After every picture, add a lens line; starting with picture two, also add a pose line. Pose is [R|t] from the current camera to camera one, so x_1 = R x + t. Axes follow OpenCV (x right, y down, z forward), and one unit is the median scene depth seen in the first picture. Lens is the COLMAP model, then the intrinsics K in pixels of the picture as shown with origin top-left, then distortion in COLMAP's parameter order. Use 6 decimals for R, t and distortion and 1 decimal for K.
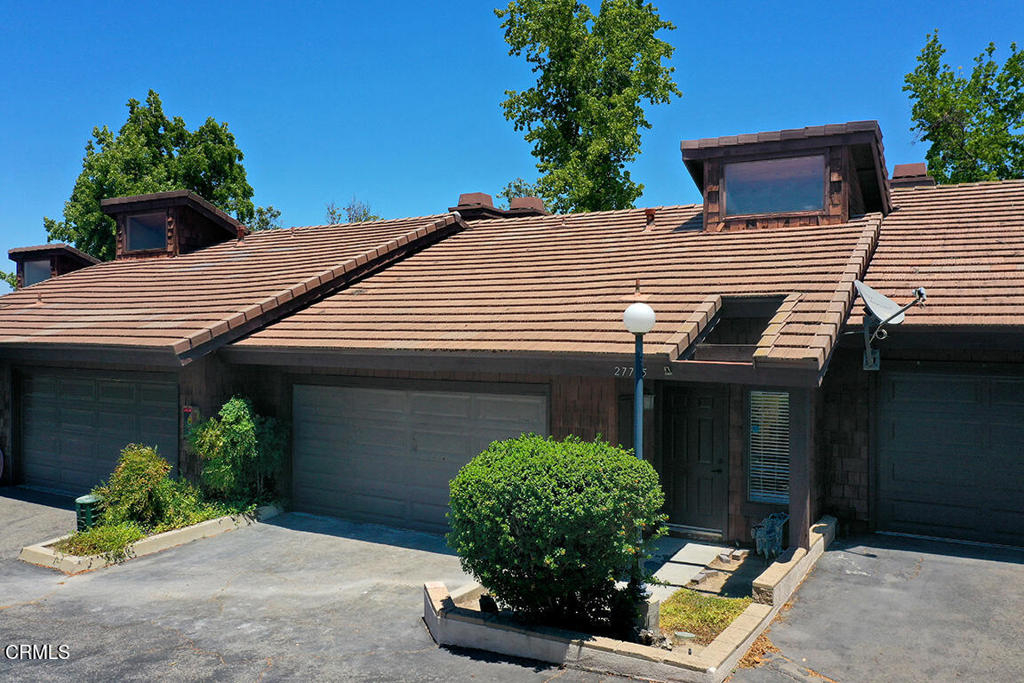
lens RADIAL K [[803.6, 0, 512.0], [0, 803.6, 341.5], [0, 0, 1]] dist [-0.004696, 0.004428]
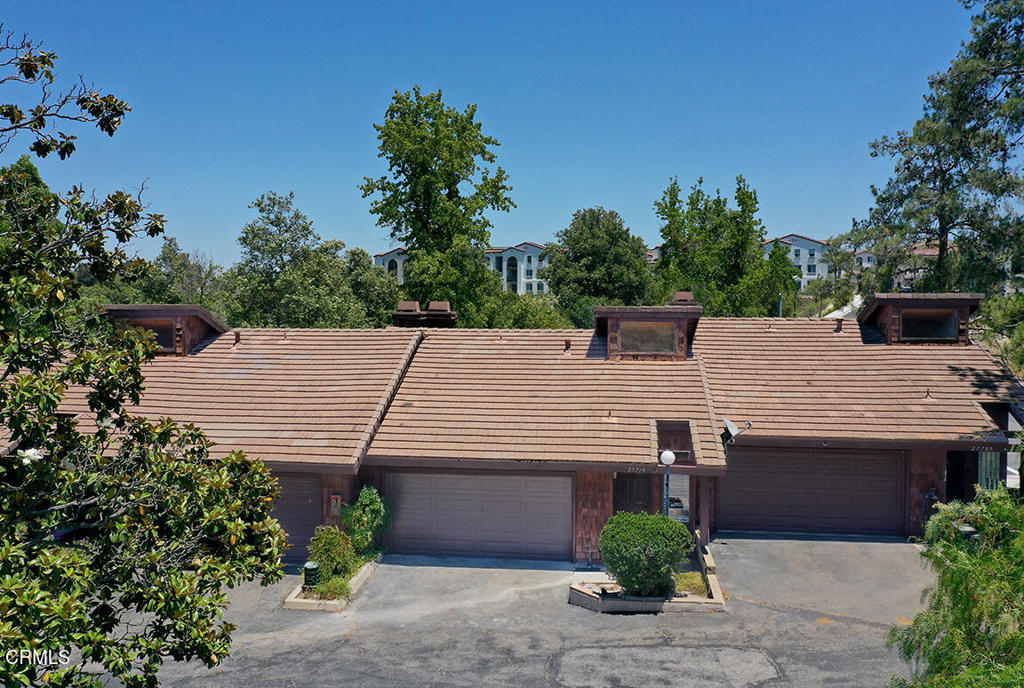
lens RADIAL K [[853.4, 0, 512.0], [0, 853.4, 344.0], [0, 0, 1]] dist [0.002876, 0.000810]
pose [[0.908107, -0.025602, 0.417955, -0.916394], [0.001415, 0.998311, 0.058078, -0.360789], [-0.418736, -0.052150, 0.906609, -0.721138]]
